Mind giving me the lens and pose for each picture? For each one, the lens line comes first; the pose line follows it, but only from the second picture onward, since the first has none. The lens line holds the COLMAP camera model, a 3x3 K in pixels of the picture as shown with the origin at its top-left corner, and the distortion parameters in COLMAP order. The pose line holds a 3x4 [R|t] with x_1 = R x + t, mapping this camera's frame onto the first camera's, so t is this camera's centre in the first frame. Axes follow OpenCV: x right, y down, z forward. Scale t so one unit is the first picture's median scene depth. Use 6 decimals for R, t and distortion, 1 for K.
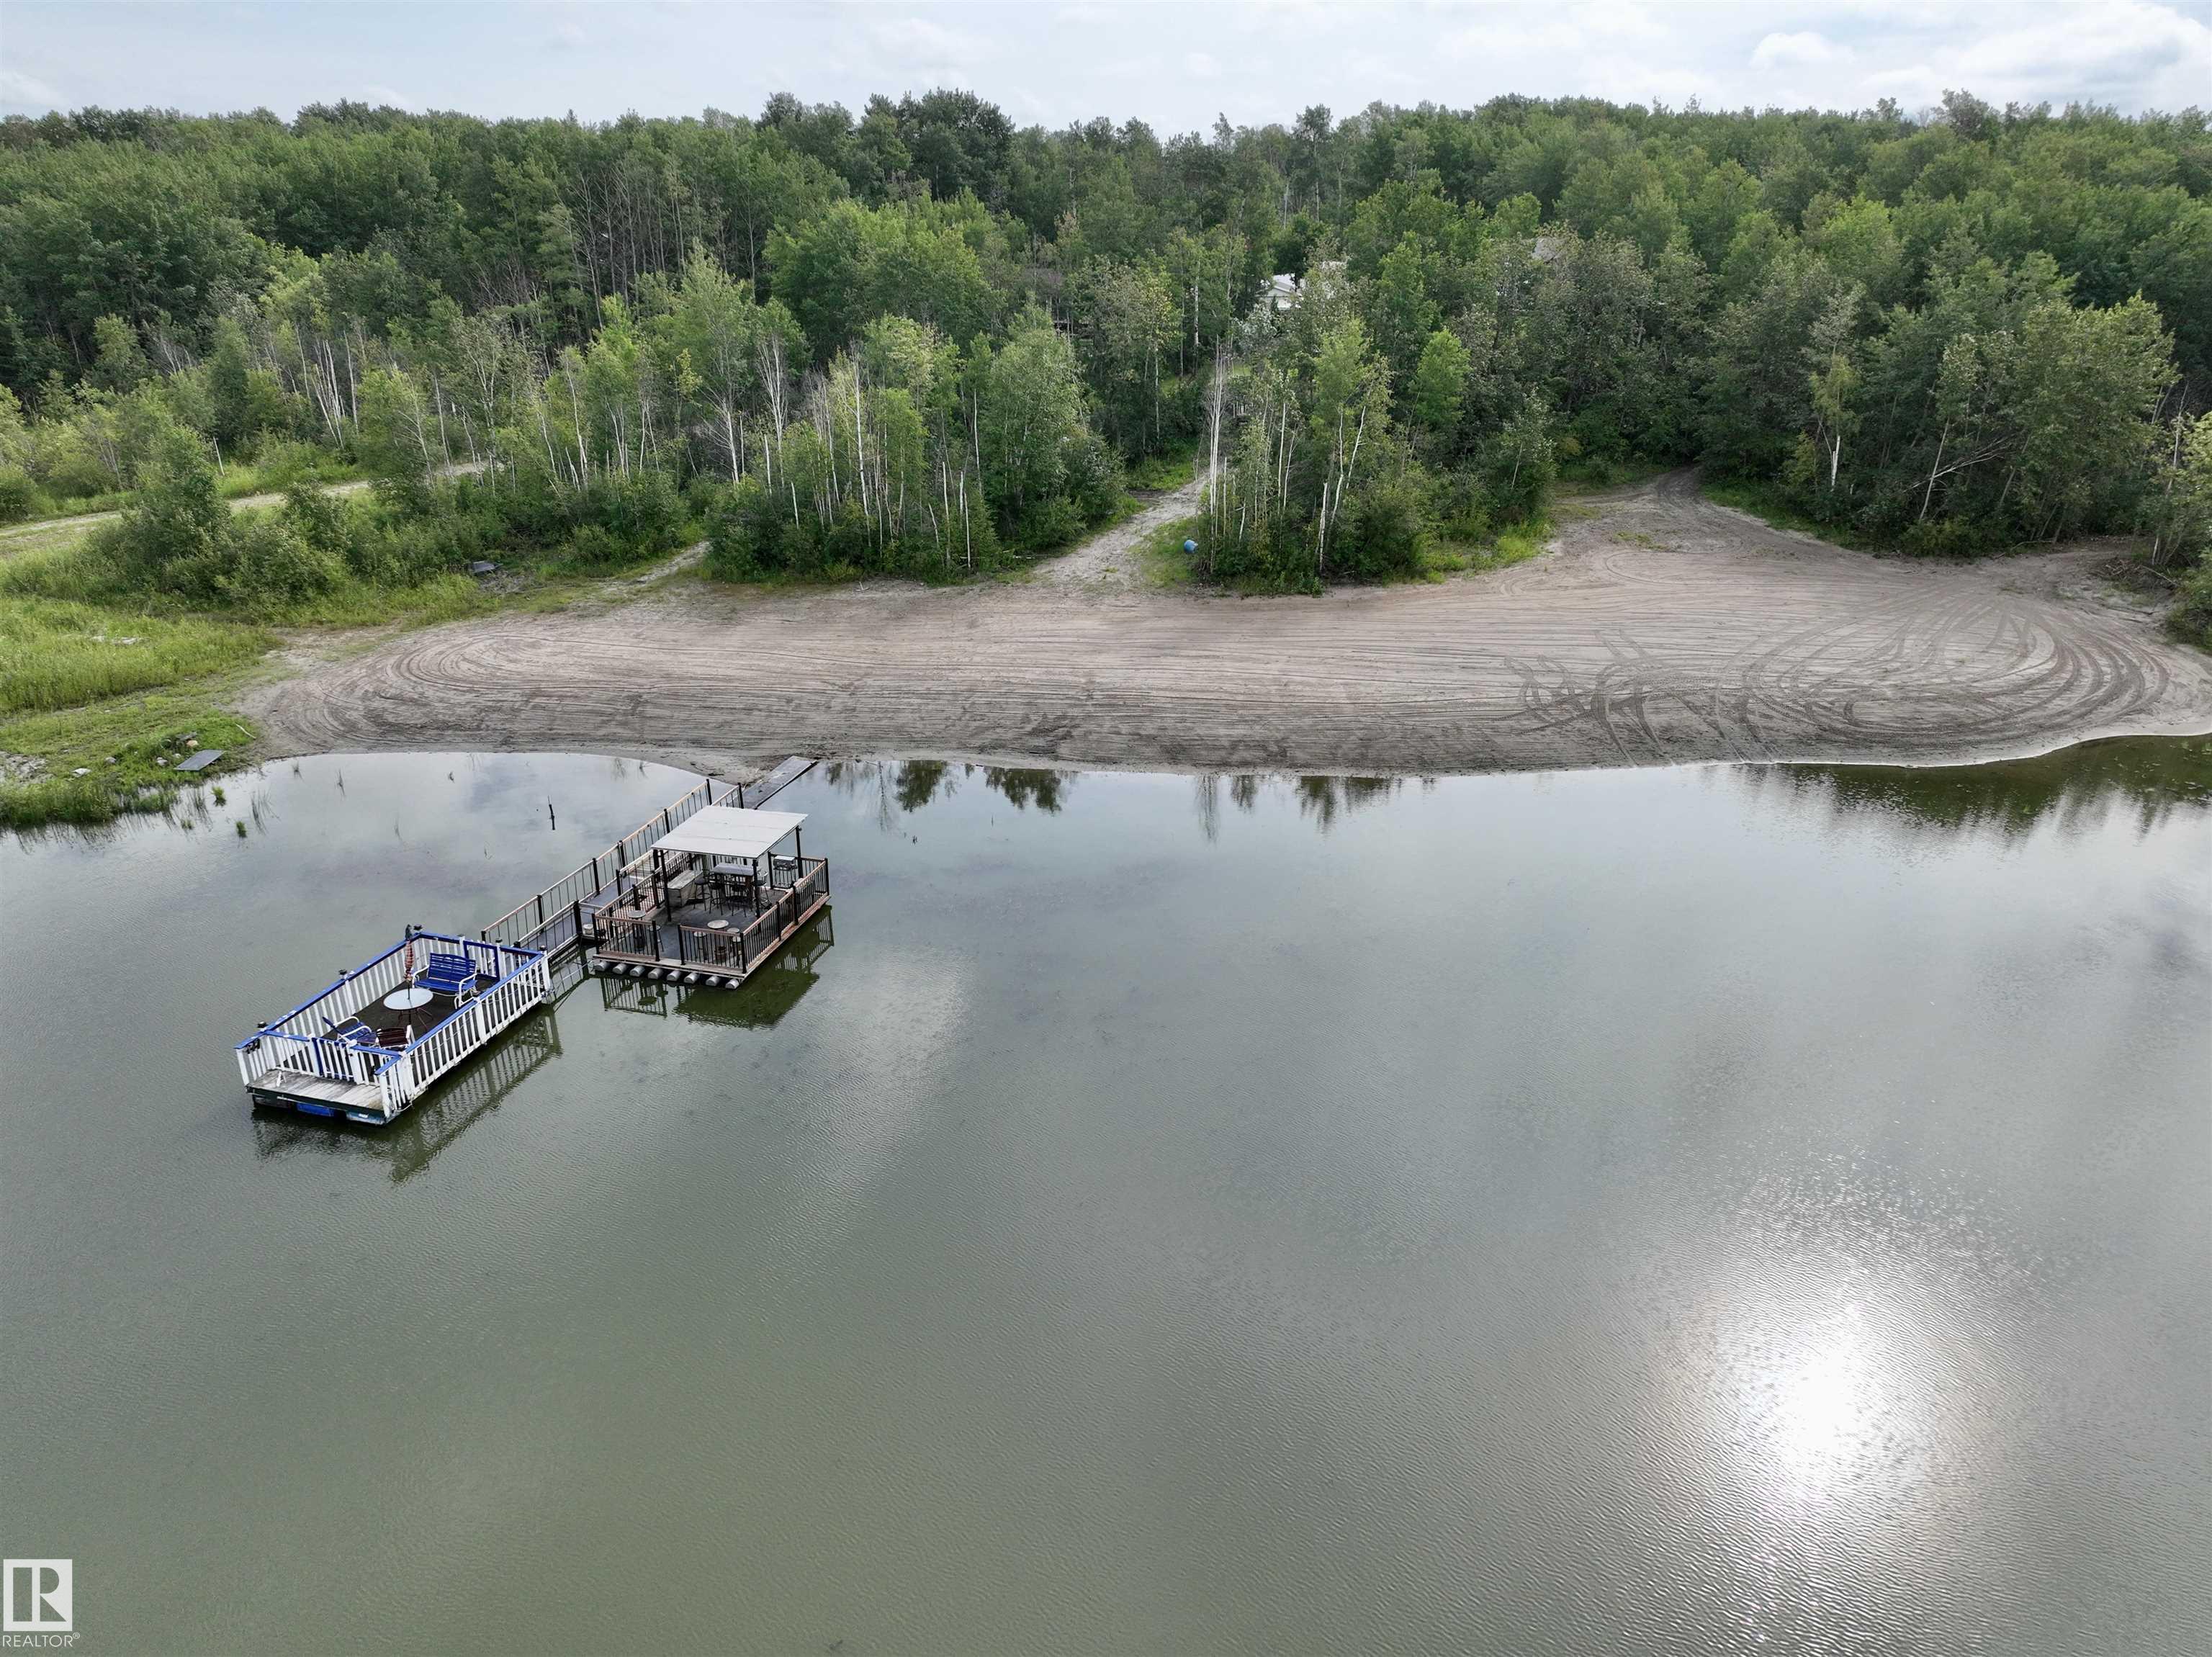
lens RADIAL K [[1522.3, 0, 1106.0], [0, 1522.3, 828.5], [0, 0, 1]] dist [0.011143, 0.001272]
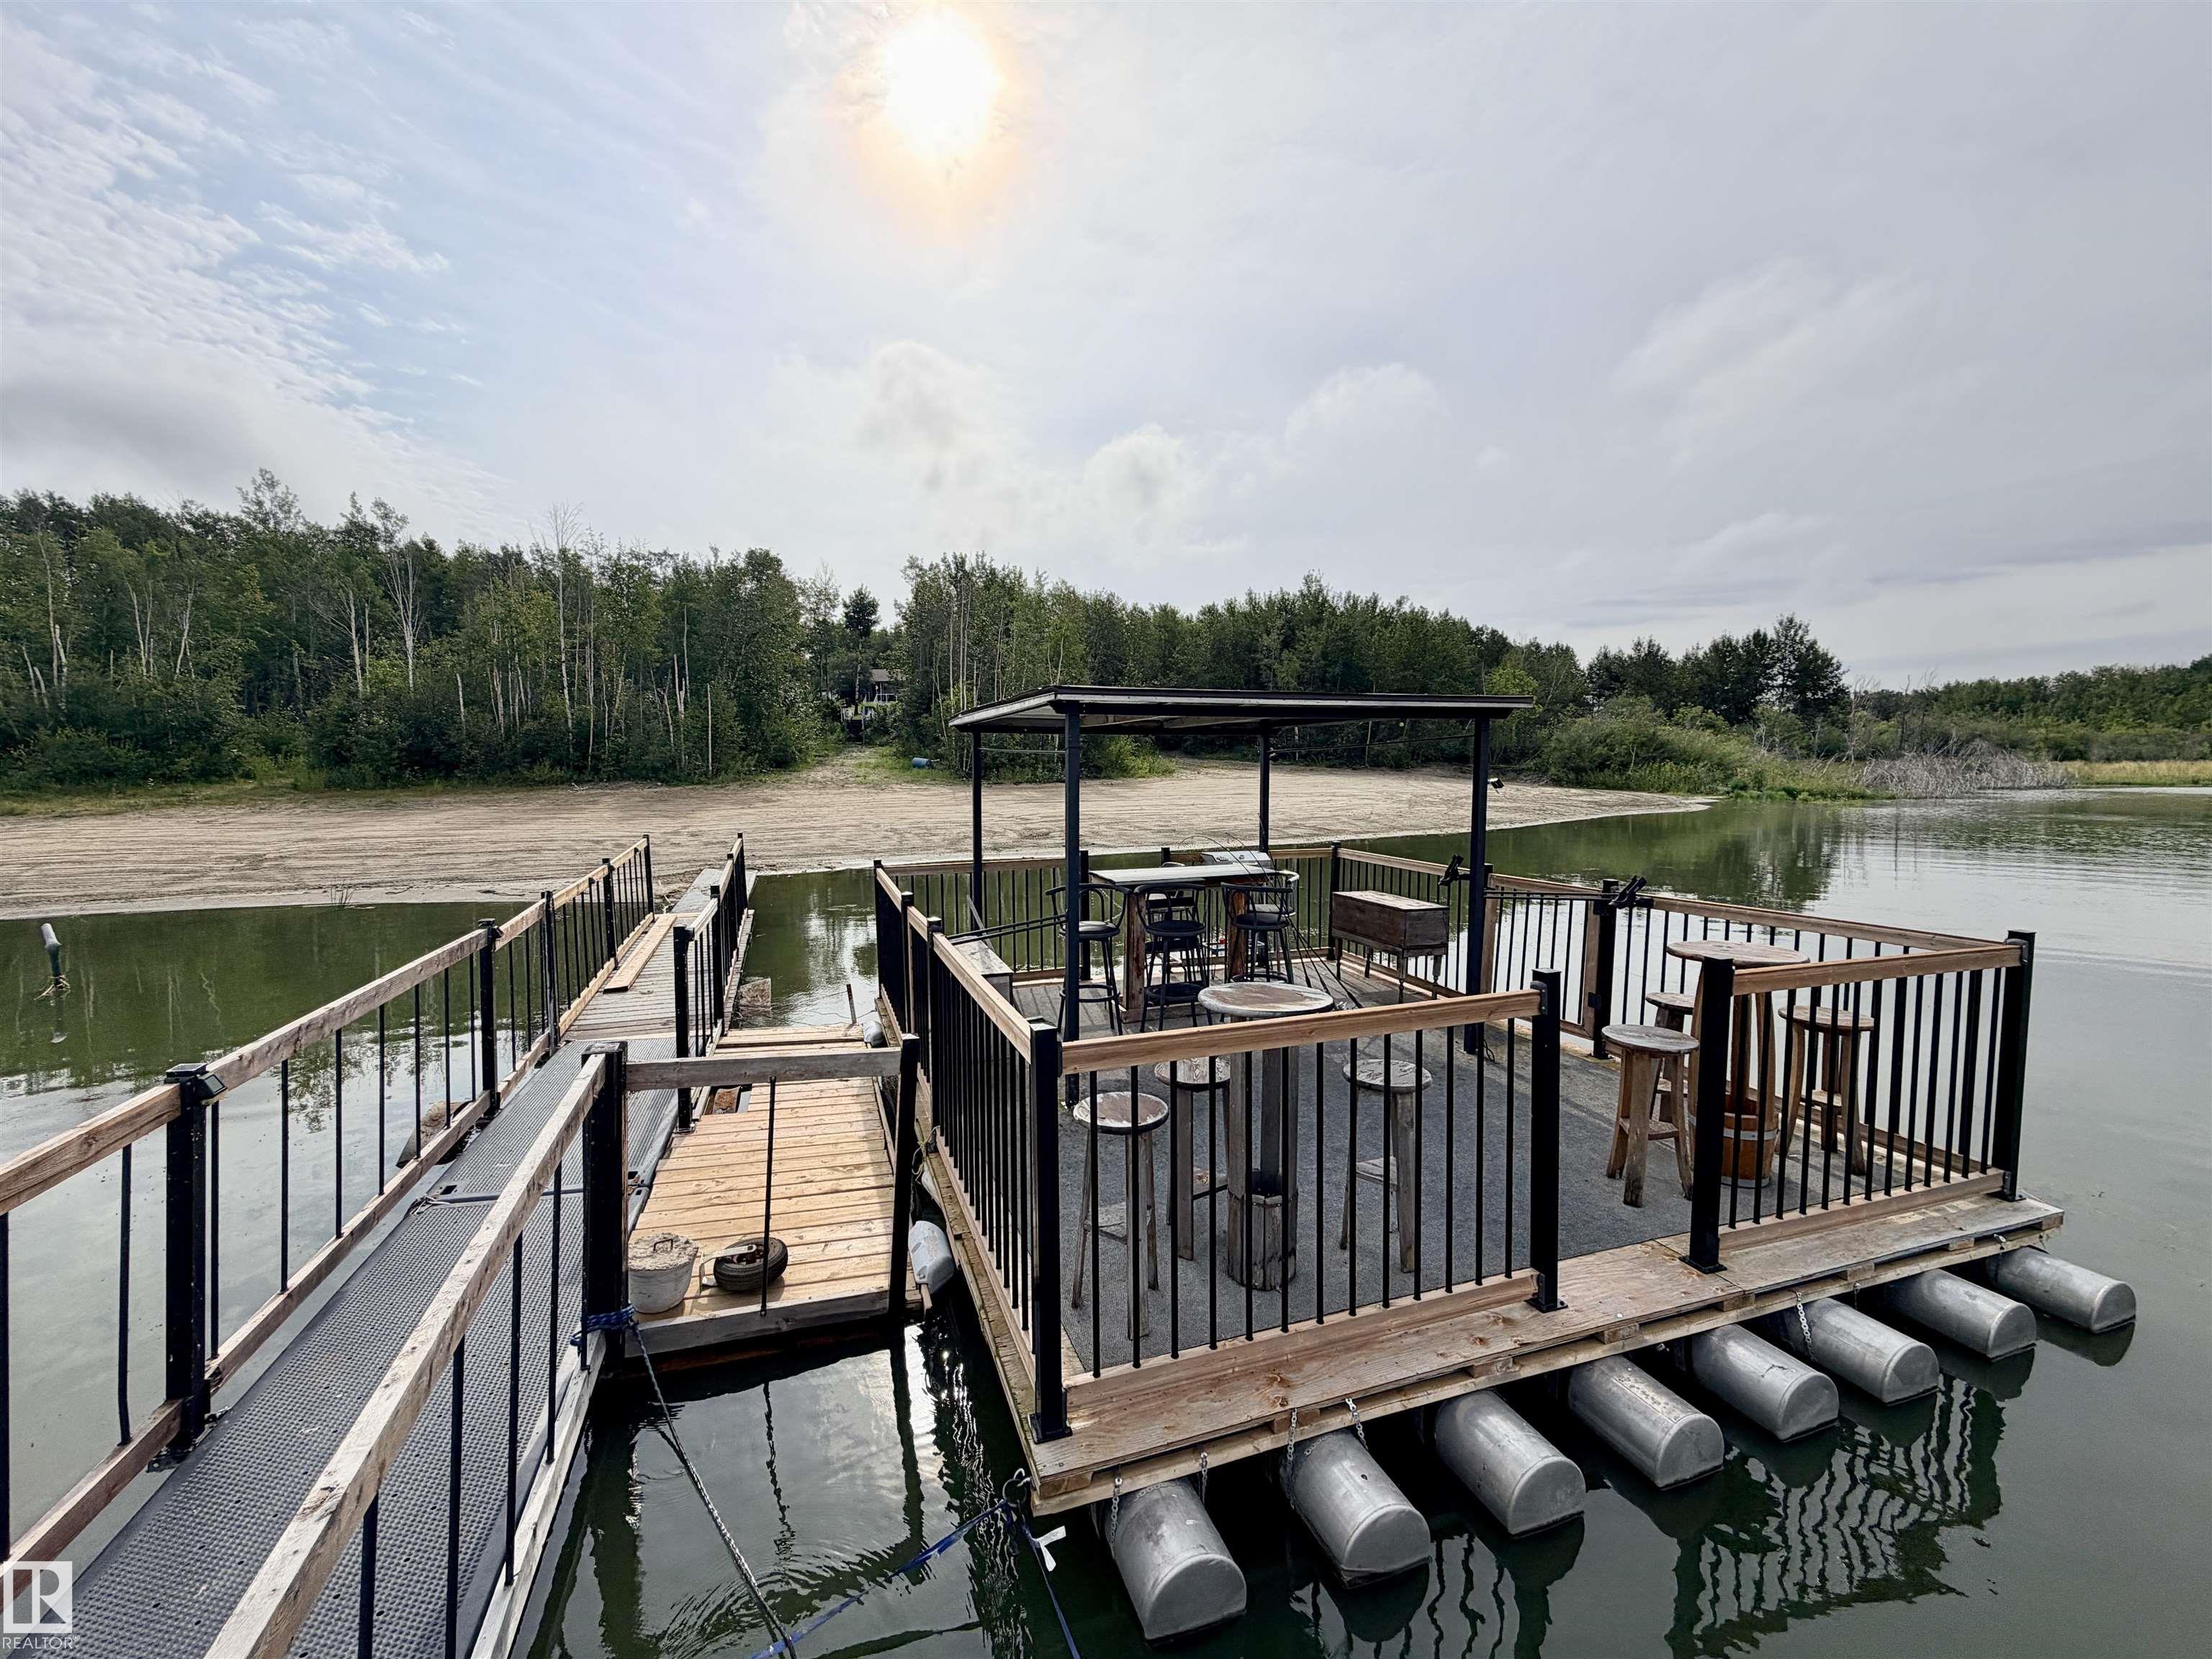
lens RADIAL K [[881.6, 0, 1108.0], [0, 881.6, 845.1], [0, 0, 1]] dist [-0.001922, -0.000272]
pose [[0.827713, -0.055113, 0.558439, -0.181670], [0.209269, 0.953691, -0.216055, 0.027567], [-0.520671, 0.295695, 0.800916, 0.469937]]
